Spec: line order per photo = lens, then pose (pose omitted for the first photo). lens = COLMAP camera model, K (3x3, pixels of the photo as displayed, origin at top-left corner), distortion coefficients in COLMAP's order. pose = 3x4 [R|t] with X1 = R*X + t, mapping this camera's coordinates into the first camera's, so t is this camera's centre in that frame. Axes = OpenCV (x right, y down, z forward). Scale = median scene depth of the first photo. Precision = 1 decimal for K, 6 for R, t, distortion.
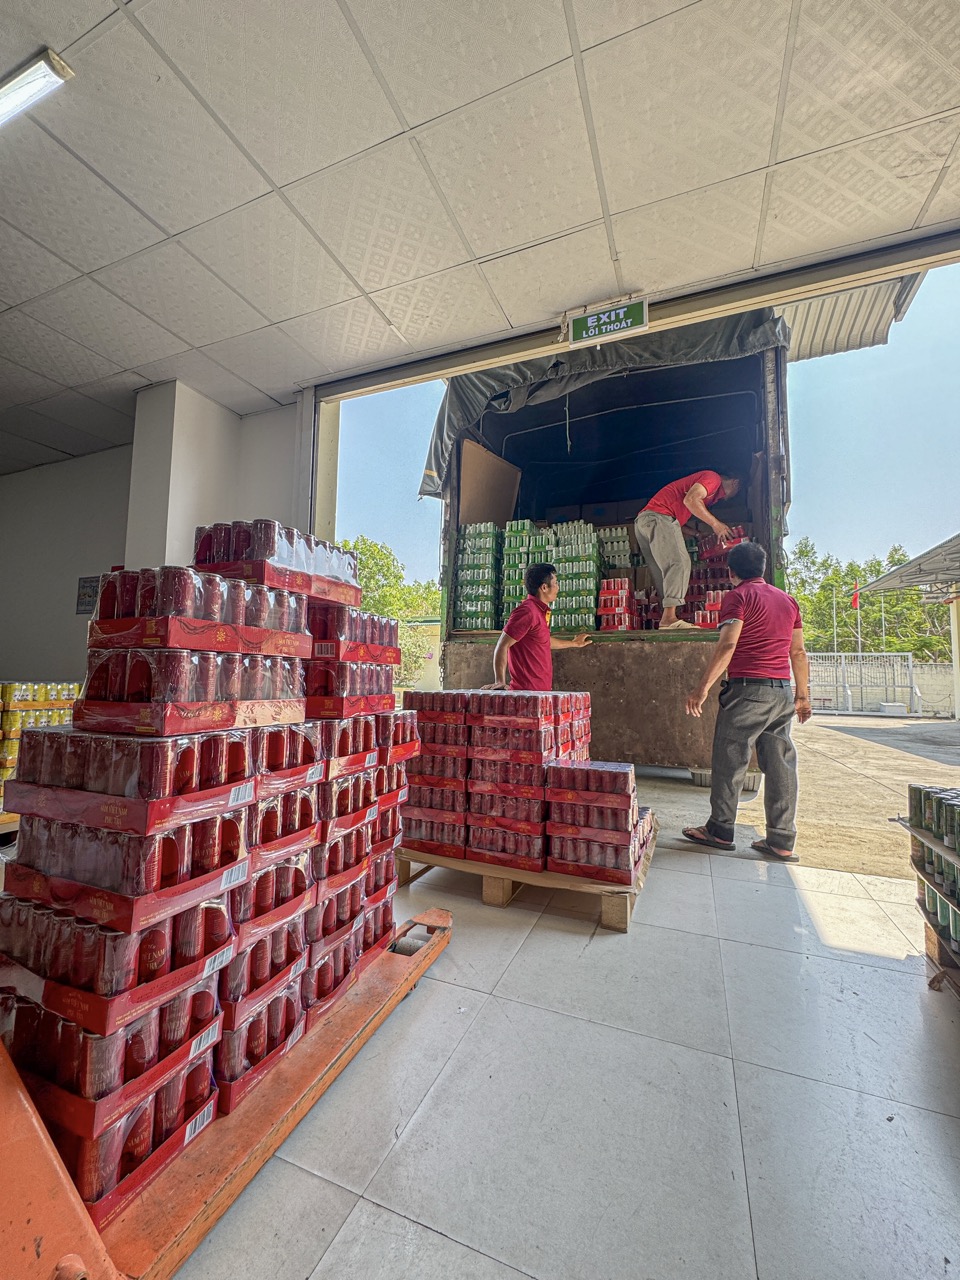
lens RADIAL K [[509.9, 0, 483.2], [0, 509.9, 639.3], [0, 0, 1]] dist [-0.003968, -0.000147]
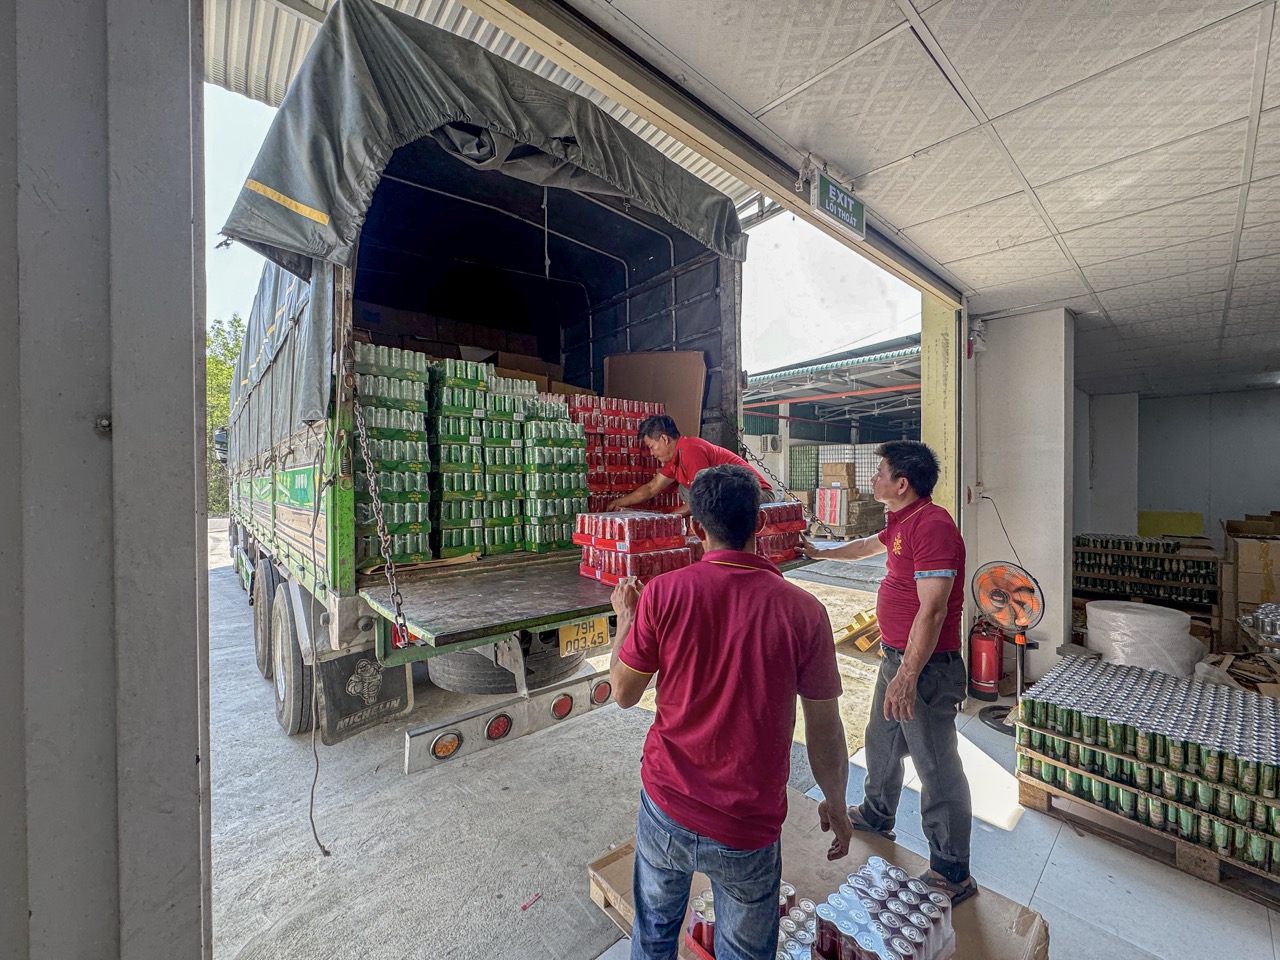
lens RADIAL K [[509.9, 0, 643.0], [0, 509.9, 475.1], [0, 0, 1]] dist [-0.003968, -0.000147]
pose [[0.450822, -0.019573, 0.892399, -0.367302], [-0.055771, 0.997189, 0.050046, -0.145746], [-0.890870, -0.072332, 0.448463, 0.559640]]
